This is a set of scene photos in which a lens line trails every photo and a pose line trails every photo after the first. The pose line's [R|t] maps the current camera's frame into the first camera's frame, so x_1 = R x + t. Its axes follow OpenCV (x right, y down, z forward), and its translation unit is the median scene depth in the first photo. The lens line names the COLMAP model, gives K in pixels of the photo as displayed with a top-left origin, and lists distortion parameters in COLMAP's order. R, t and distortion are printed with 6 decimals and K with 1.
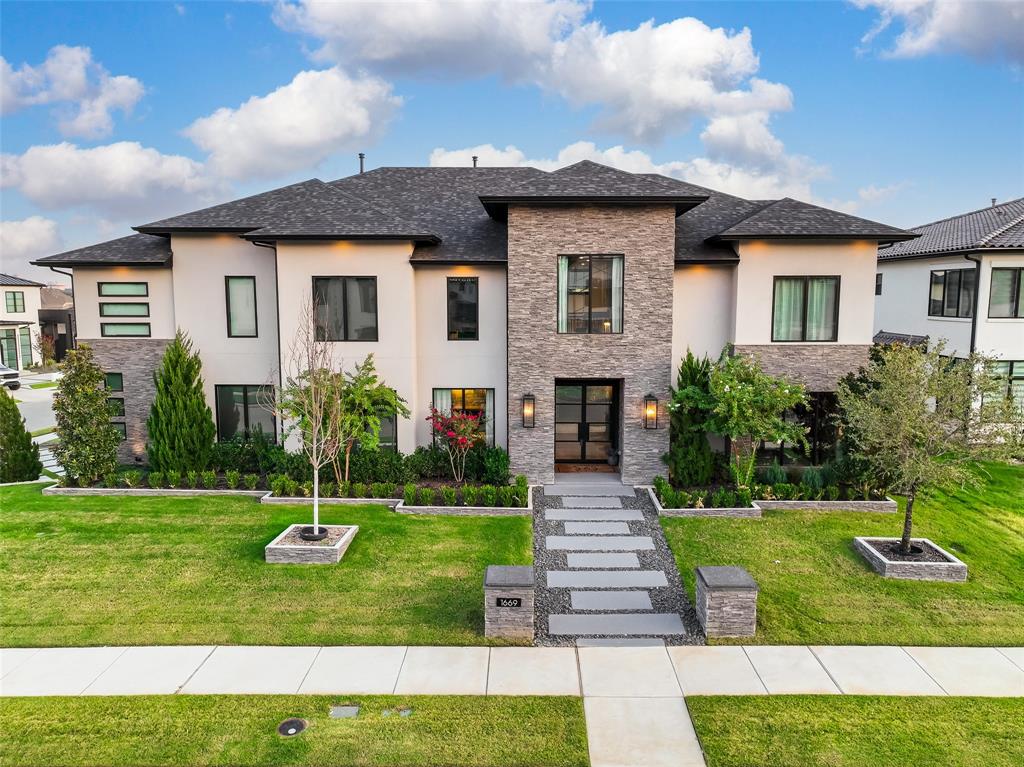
lens RADIAL K [[743.0, 0, 512.2], [0, 743.0, 381.6], [0, 0, 1]] dist [-0.001708, -0.002468]
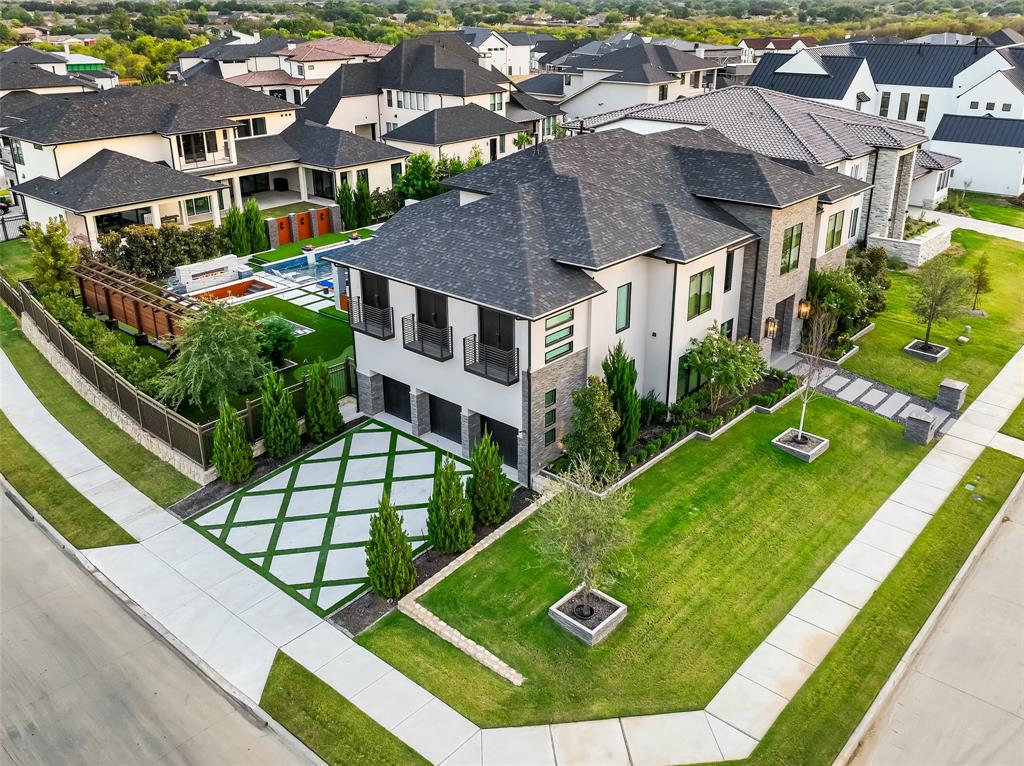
lens RADIAL K [[847.3, 0, 513.9], [0, 847.3, 383.8], [0, 0, 1]] dist [-0.002436, 0.000698]
pose [[0.645192, -0.319588, 0.693967, -1.898475], [0.102951, 0.936392, 0.335515, -0.598454], [-0.757052, -0.145027, 0.637055, 0.275045]]
